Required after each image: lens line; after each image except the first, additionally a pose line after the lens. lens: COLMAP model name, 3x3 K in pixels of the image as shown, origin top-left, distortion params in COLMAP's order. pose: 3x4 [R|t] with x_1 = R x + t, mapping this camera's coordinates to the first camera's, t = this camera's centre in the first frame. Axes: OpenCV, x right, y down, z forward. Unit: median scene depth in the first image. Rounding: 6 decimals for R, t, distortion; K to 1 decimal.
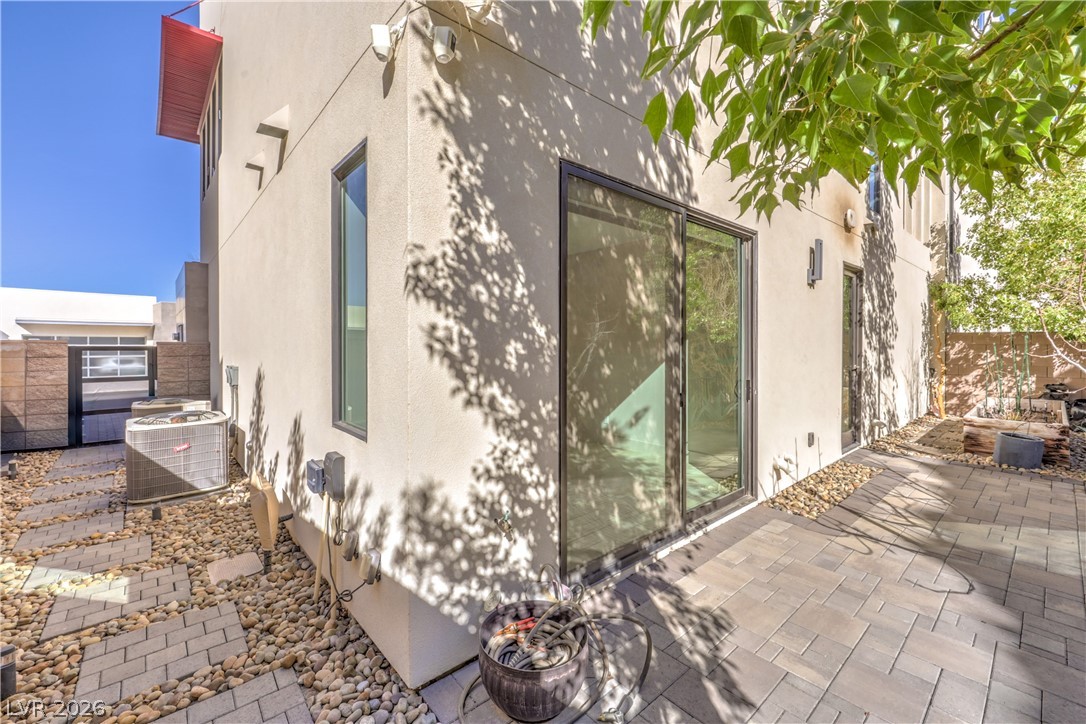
lens RADIAL K [[447.6, 0, 552.8], [0, 447.6, 346.4], [0, 0, 1]] dist [0.002890, 0.000405]
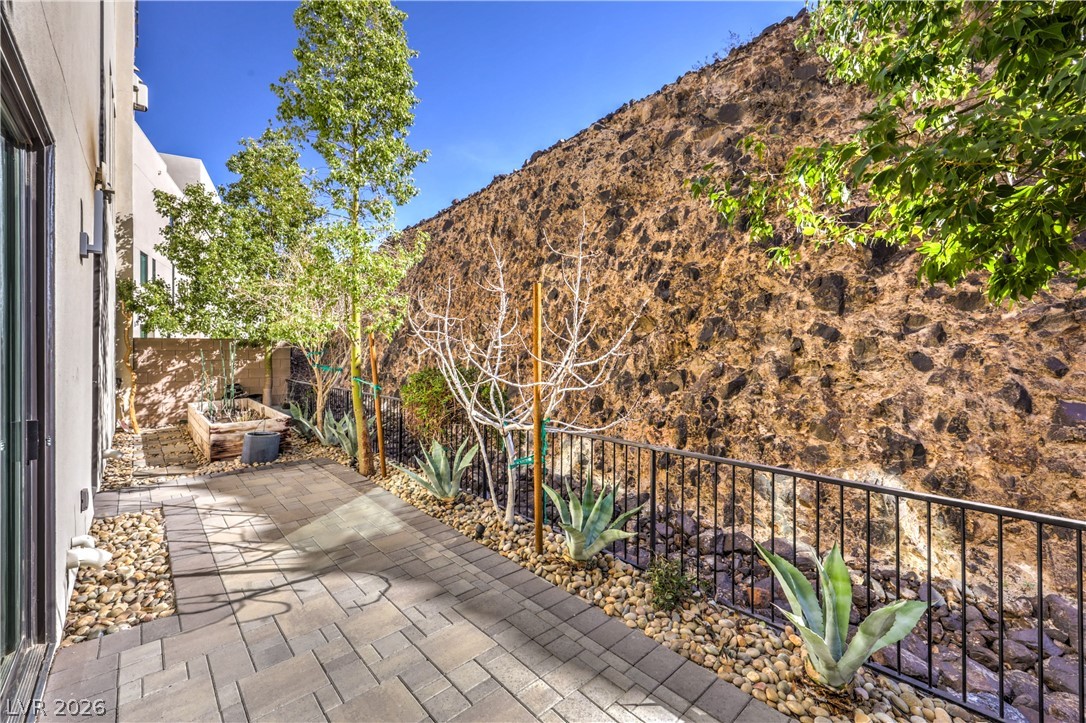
lens RADIAL K [[447.6, 0, 544.7], [0, 447.6, 350.1], [0, 0, 1]] dist [0.002890, 0.000405]
pose [[-0.014090, -0.004655, 0.999890, -0.085439], [0.010359, 0.999935, 0.004801, -0.003959], [-0.999847, 0.010426, -0.014041, 0.413088]]
